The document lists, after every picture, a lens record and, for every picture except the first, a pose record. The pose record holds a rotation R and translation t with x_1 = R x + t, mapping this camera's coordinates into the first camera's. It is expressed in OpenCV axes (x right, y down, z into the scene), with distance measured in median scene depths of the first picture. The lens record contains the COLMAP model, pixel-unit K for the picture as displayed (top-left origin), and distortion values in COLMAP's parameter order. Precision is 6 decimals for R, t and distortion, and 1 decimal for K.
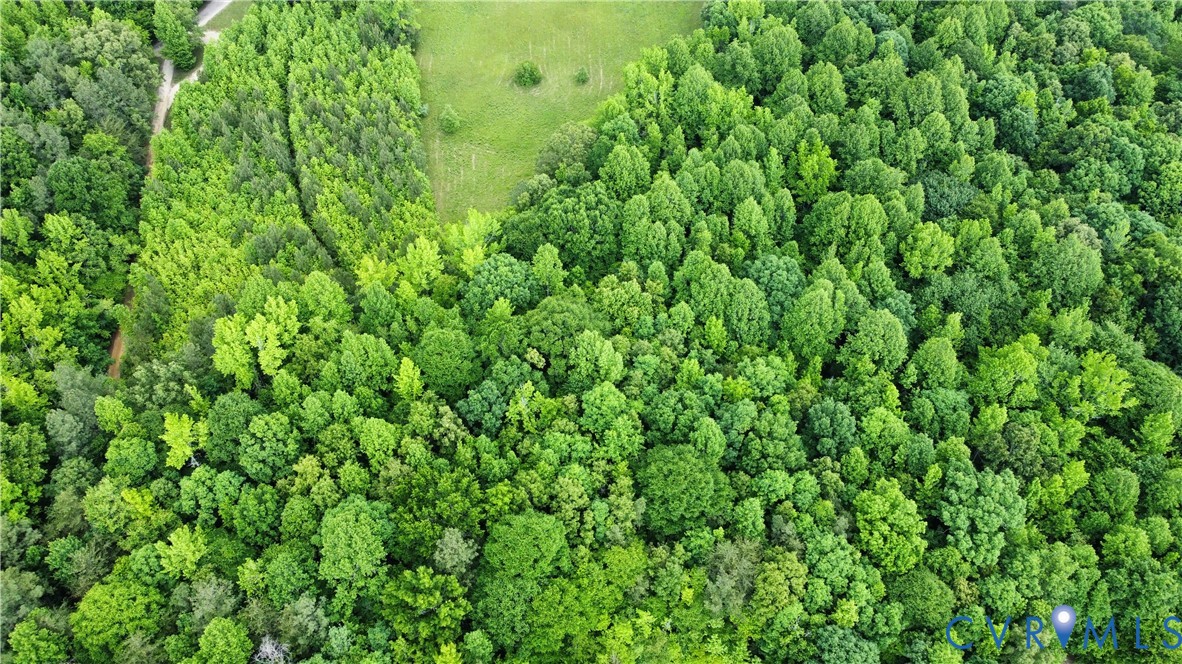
lens RADIAL K [[895.4, 0, 586.8], [0, 895.4, 330.7], [0, 0, 1]] dist [0.000570, -0.003889]
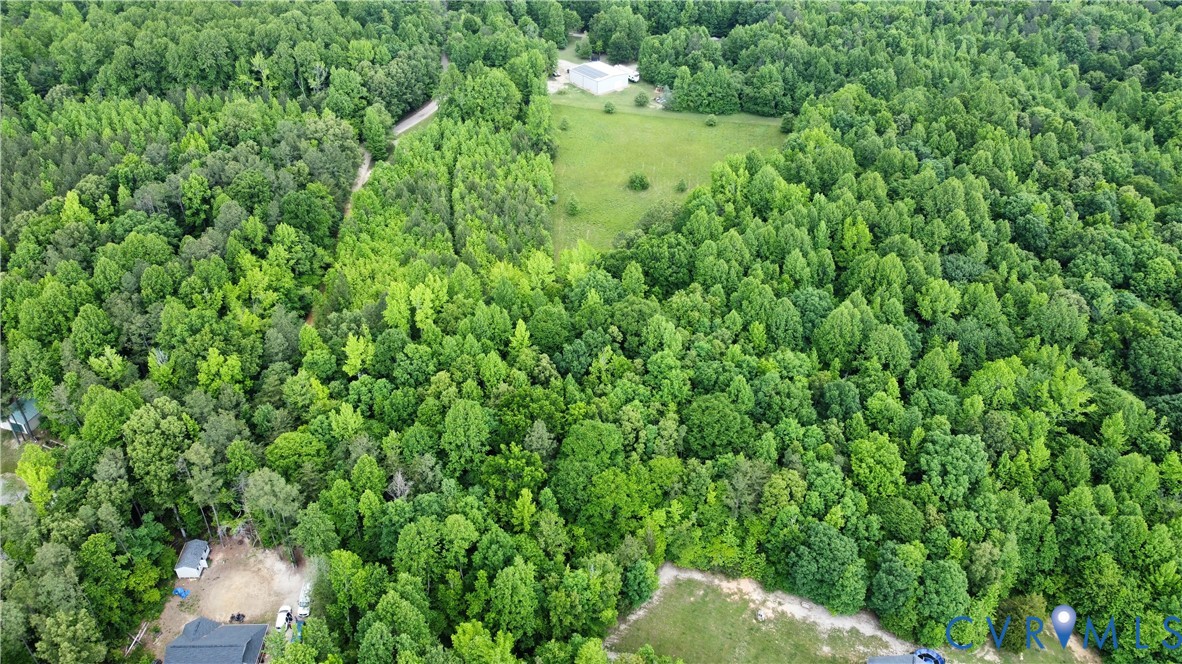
lens RADIAL K [[895.4, 0, 586.8], [0, 895.4, 330.7], [0, 0, 1]] dist [0.000570, -0.003889]
pose [[0.987579, 0.087254, -0.130668, 0.066193], [-0.114462, 0.969239, -0.217885, 0.292552], [0.107637, 0.230135, 0.967188, -0.261797]]
